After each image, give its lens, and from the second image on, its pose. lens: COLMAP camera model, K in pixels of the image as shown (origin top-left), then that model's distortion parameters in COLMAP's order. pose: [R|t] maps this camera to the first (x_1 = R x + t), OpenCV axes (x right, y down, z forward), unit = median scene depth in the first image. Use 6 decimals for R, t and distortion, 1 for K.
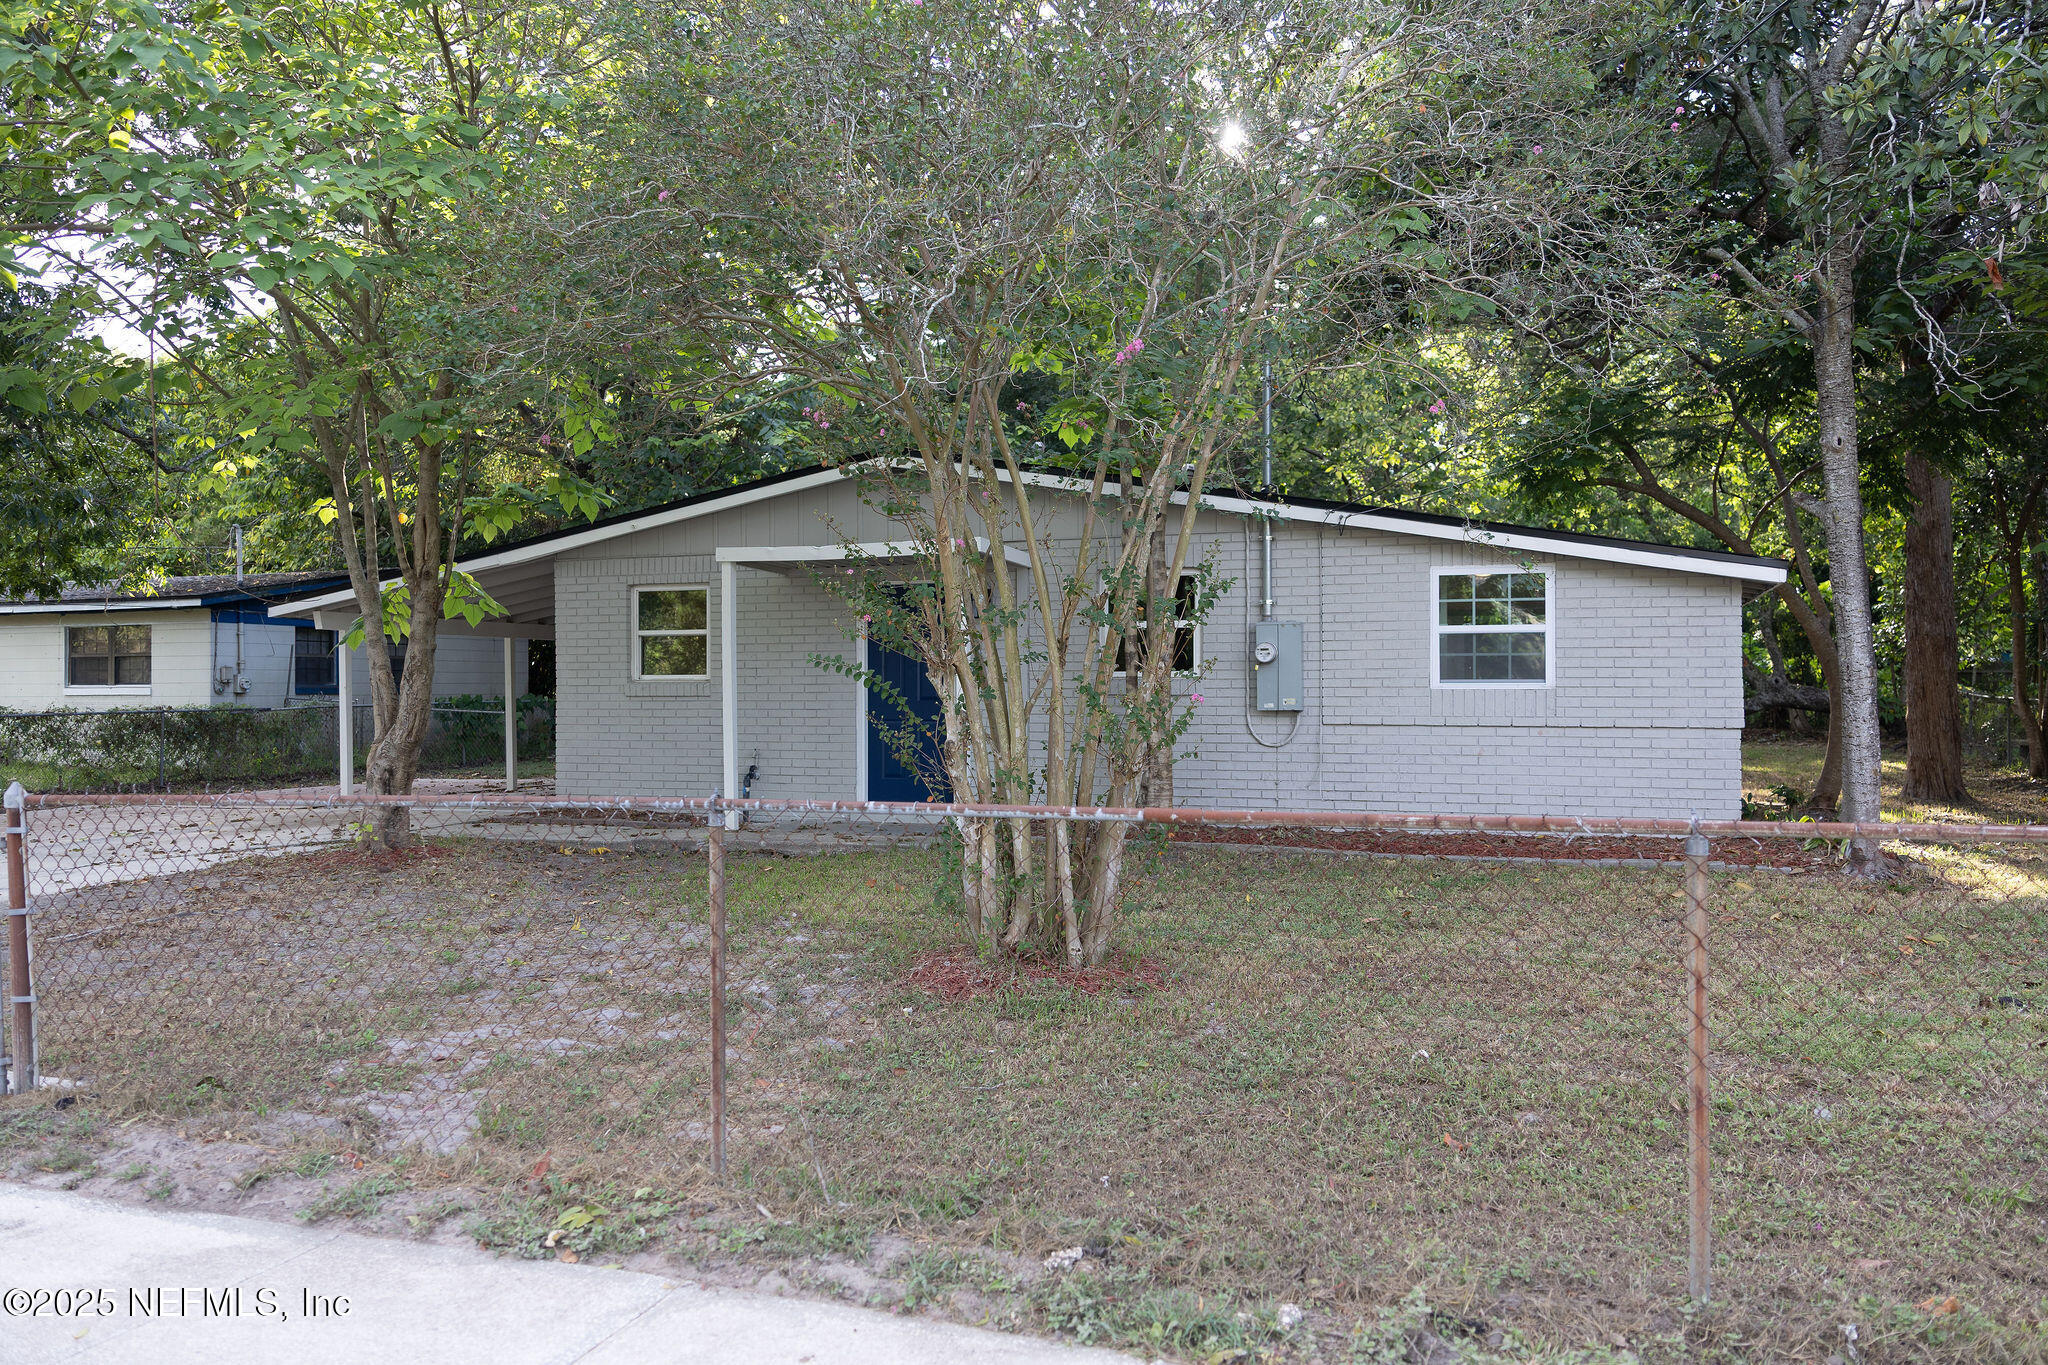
lens RADIAL K [[1580.9, 0, 1024.0], [0, 1580.9, 682.5], [0, 0, 1]] dist [0.029994, -0.011307]
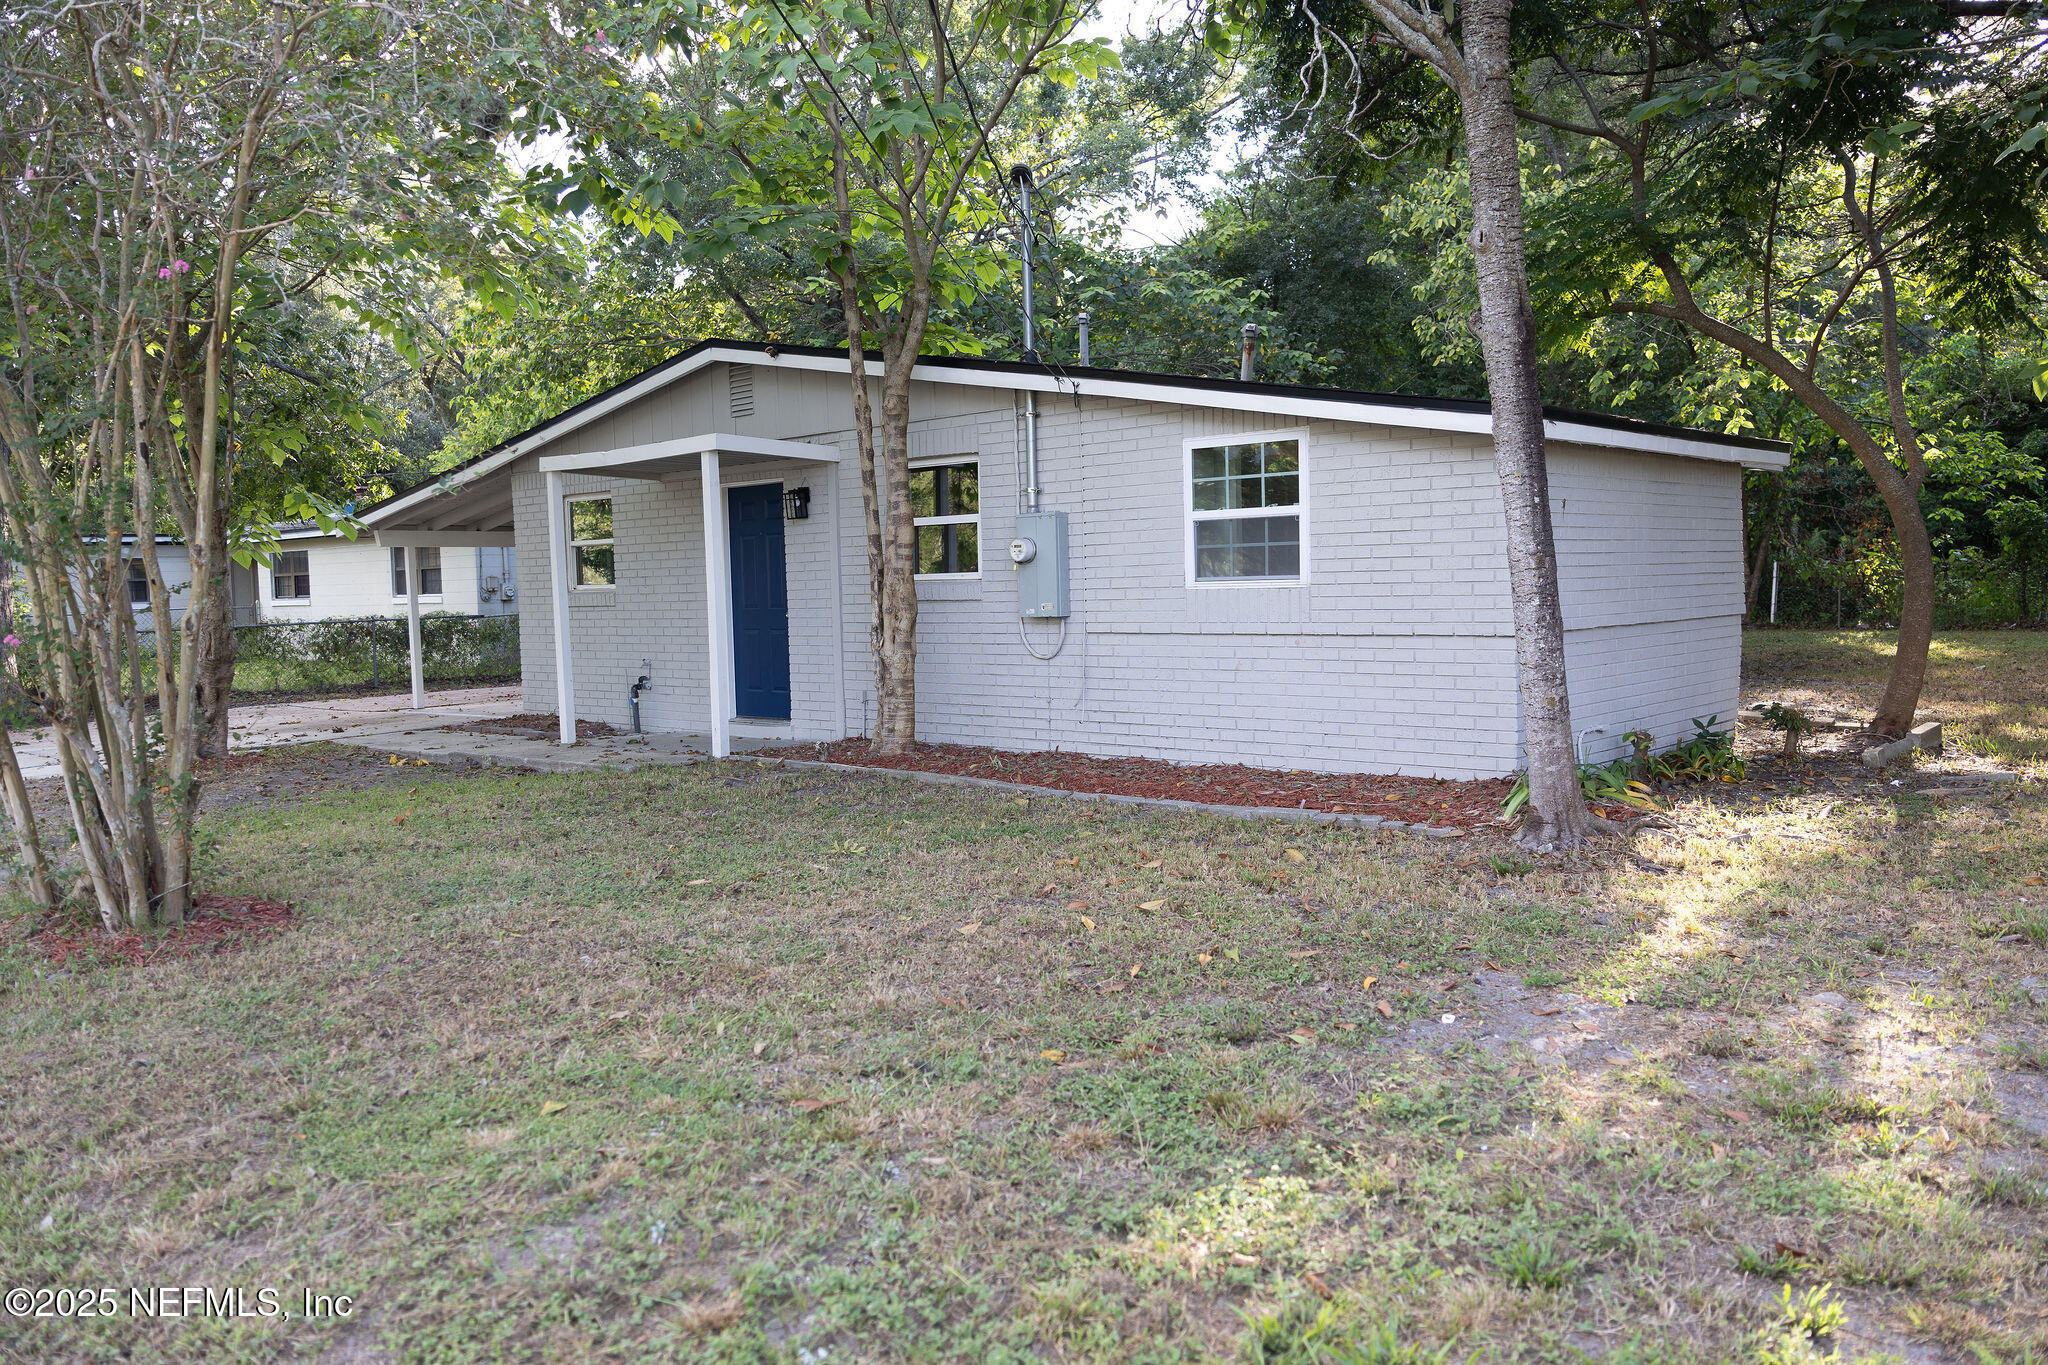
lens RADIAL K [[1580.9, 0, 1024.0], [0, 1580.9, 682.5], [0, 0, 1]] dist [0.029994, -0.011307]
pose [[0.926042, 0.002806, -0.377411, 0.477068], [0.025114, 0.997298, 0.069036, -0.006049], [0.376585, -0.073408, 0.923469, 0.207389]]
